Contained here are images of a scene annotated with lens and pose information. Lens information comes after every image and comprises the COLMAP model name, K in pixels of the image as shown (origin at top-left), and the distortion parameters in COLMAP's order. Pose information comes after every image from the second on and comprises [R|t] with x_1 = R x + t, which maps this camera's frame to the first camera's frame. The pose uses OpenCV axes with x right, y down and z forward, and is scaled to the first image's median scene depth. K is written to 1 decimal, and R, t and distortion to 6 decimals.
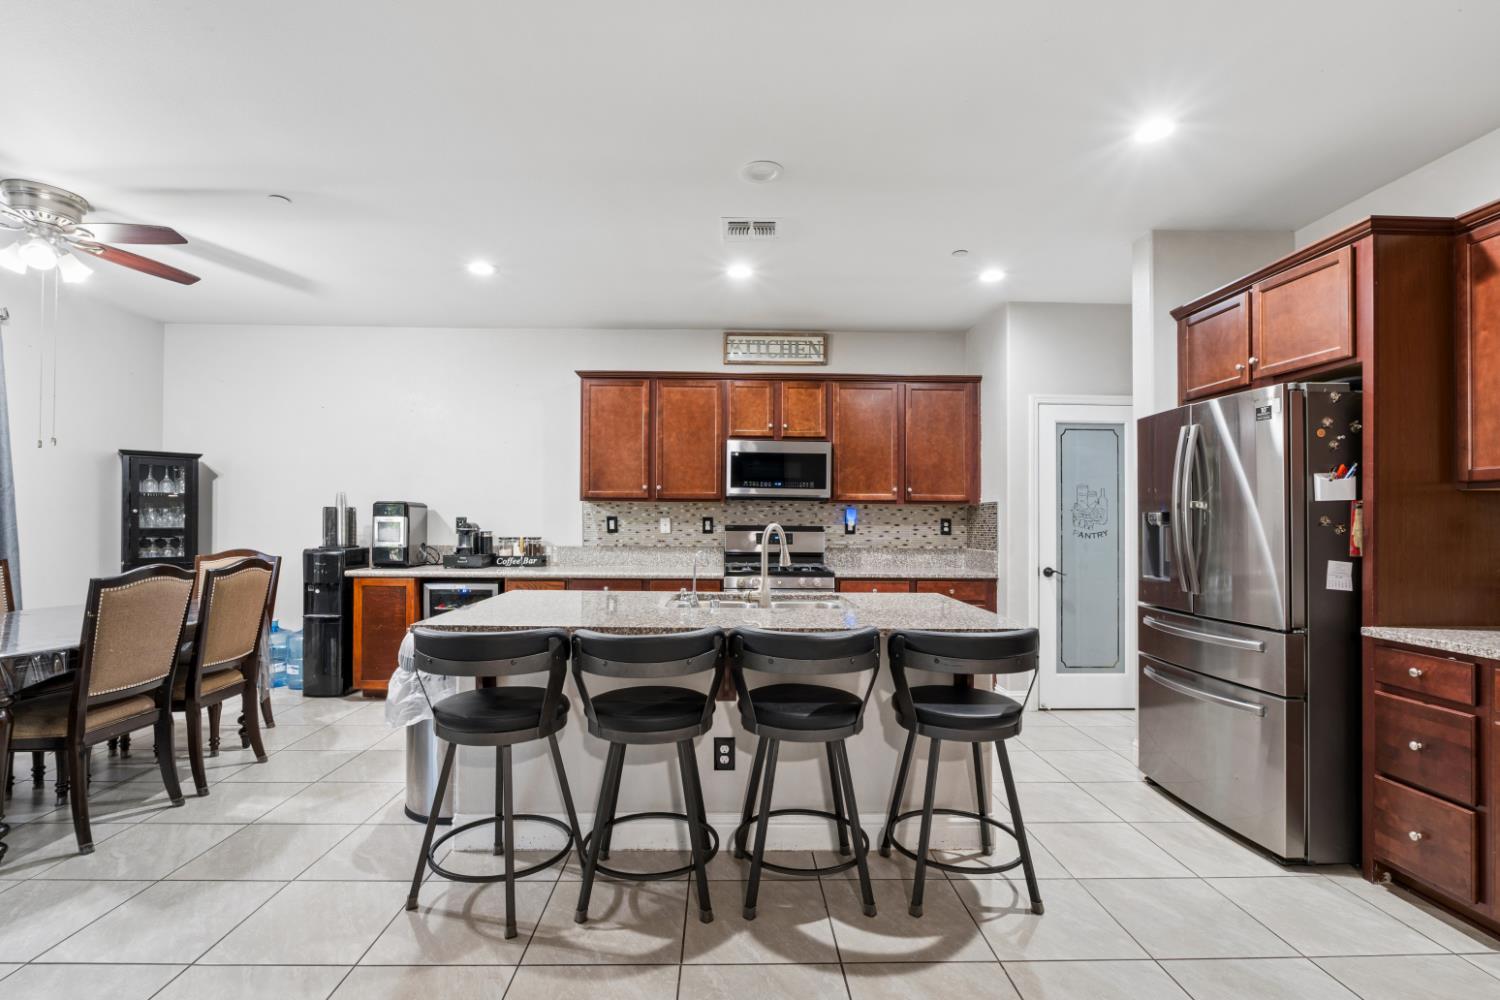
lens RADIAL K [[702.9, 0, 762.5], [0, 702.9, 507.2], [0, 0, 1]] dist [-0.013362, 0.001862]
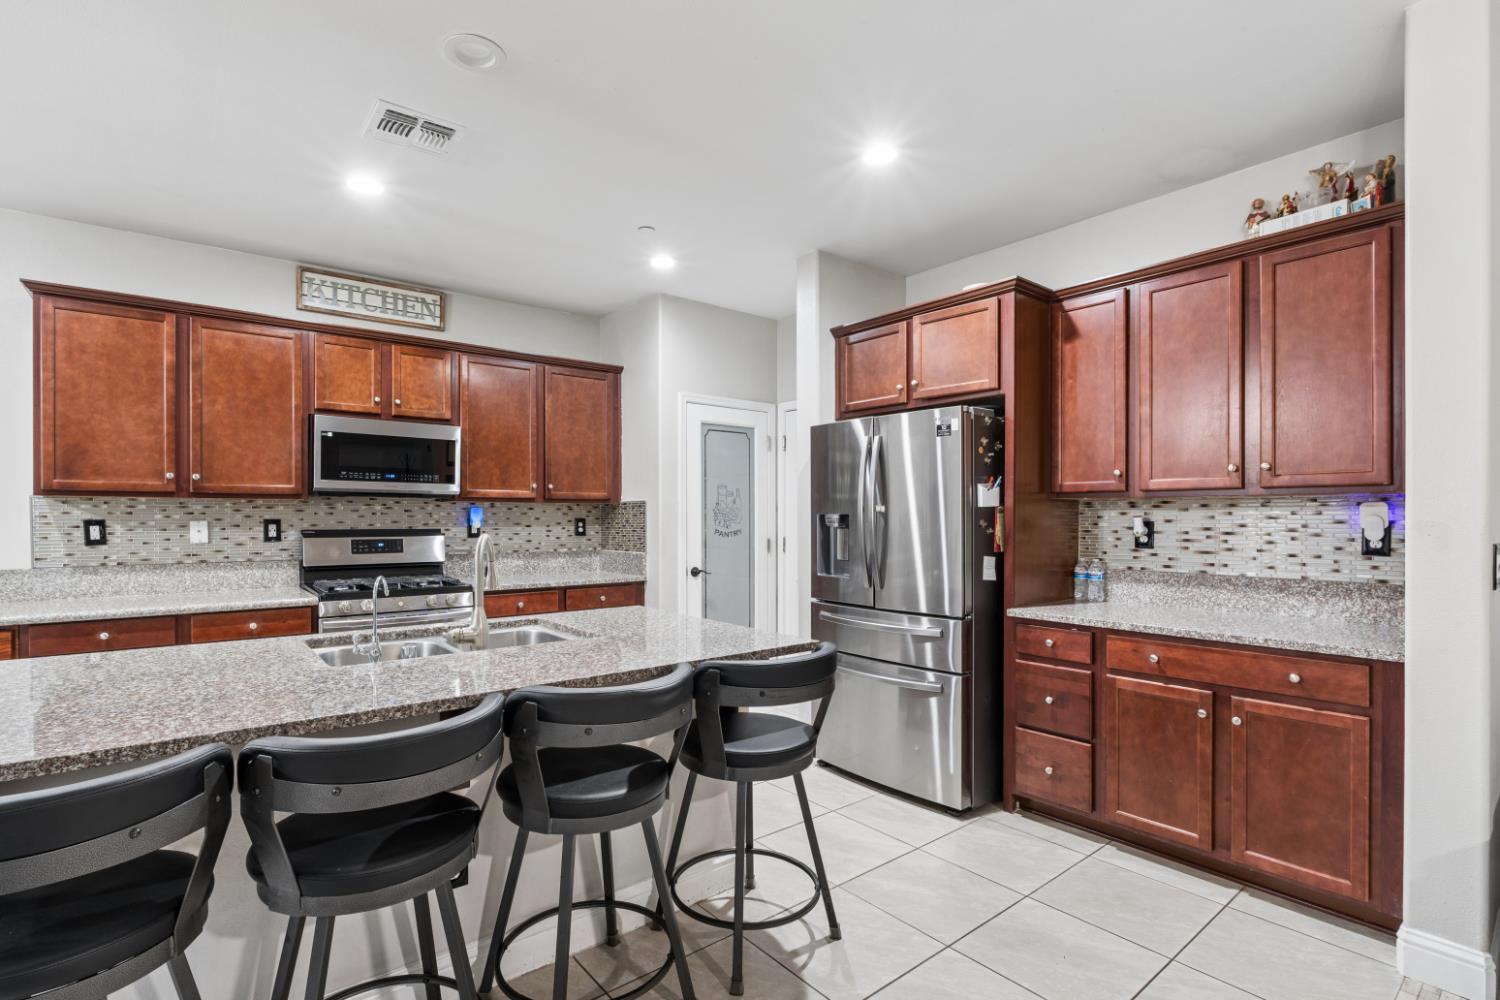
lens RADIAL K [[702.9, 0, 740.8], [0, 702.9, 511.6], [0, 0, 1]] dist [-0.013362, 0.001862]
pose [[0.798013, -0.004021, 0.602627, -0.187804], [-0.007142, 0.999844, 0.016130, -0.012741], [-0.602598, -0.017176, 0.797860, 0.209820]]
